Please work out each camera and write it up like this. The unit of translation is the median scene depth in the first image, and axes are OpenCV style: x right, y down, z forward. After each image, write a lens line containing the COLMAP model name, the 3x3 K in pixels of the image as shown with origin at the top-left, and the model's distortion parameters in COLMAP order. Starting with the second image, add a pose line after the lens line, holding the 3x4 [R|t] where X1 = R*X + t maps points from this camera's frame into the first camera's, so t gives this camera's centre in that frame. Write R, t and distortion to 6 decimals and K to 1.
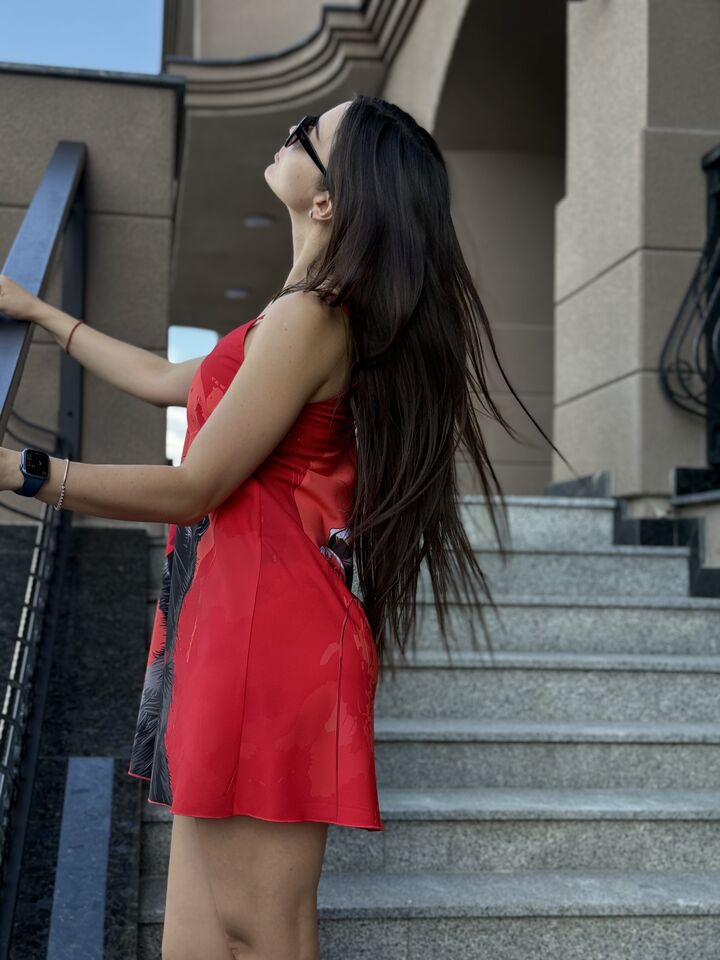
lens RADIAL K [[1325.9, 0, 320.7], [0, 1325.9, 470.6], [0, 0, 1]] dist [0.051393, 0.000000]
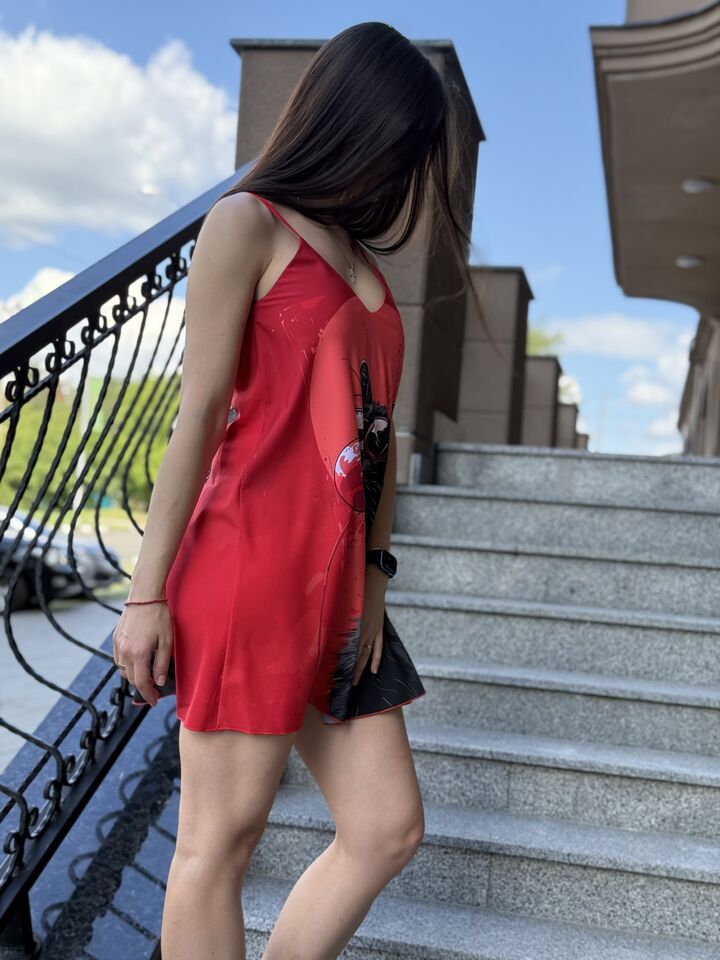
lens RADIAL K [[1325.9, 0, 334.1], [0, 1325.9, 457.8], [0, 0, 1]] dist [0.051393, 0.000000]
pose [[0.930732, 0.035148, -0.364010, 0.278639], [-0.032662, 0.999382, 0.012985, 0.022739], [0.364241, -0.000197, 0.931305, 0.010304]]
